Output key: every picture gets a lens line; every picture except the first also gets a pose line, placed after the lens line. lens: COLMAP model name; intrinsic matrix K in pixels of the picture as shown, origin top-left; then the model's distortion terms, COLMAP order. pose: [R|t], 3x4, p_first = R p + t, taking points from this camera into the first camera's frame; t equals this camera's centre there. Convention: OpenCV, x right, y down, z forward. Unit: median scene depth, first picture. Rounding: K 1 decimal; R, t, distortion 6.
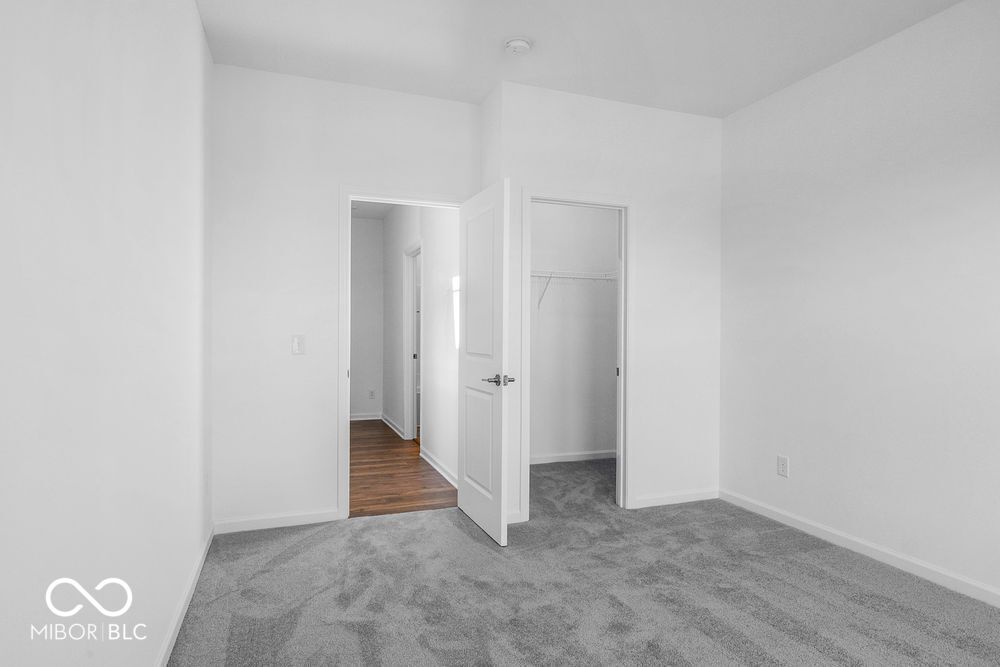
lens RADIAL K [[569.2, 0, 499.2], [0, 569.2, 338.0], [0, 0, 1]] dist [-0.002066, 0.002075]
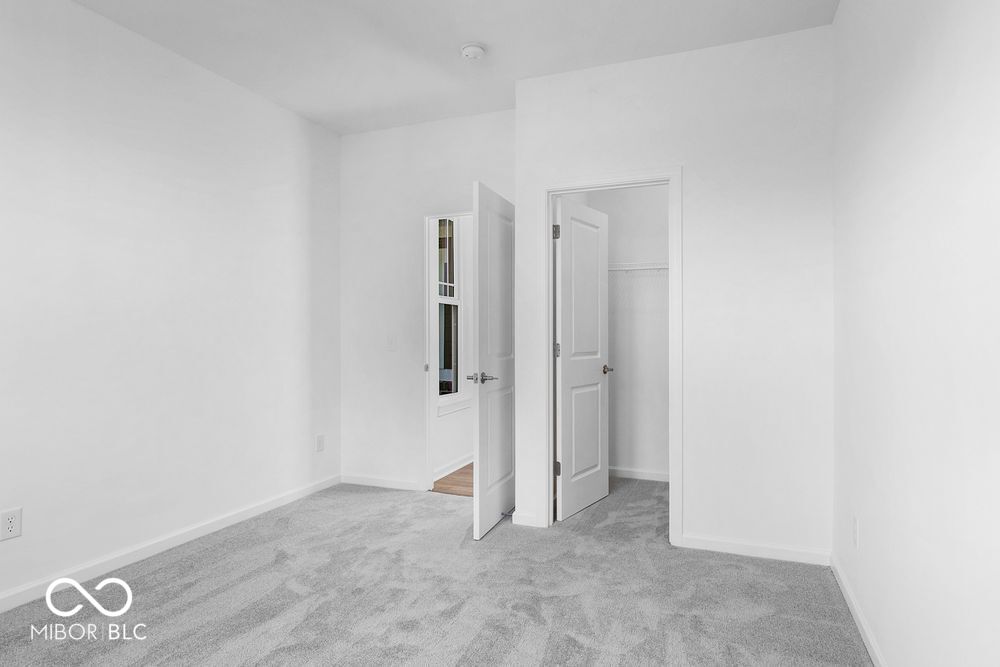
lens RADIAL K [[569.2, 0, 500.0], [0, 569.2, 333.6], [0, 0, 1]] dist [-0.002066, 0.002075]
pose [[0.738018, -0.005849, -0.674756, 0.769340], [-0.004907, 0.999889, -0.014034, 0.010230], [0.674763, 0.013669, 0.737908, 0.284090]]
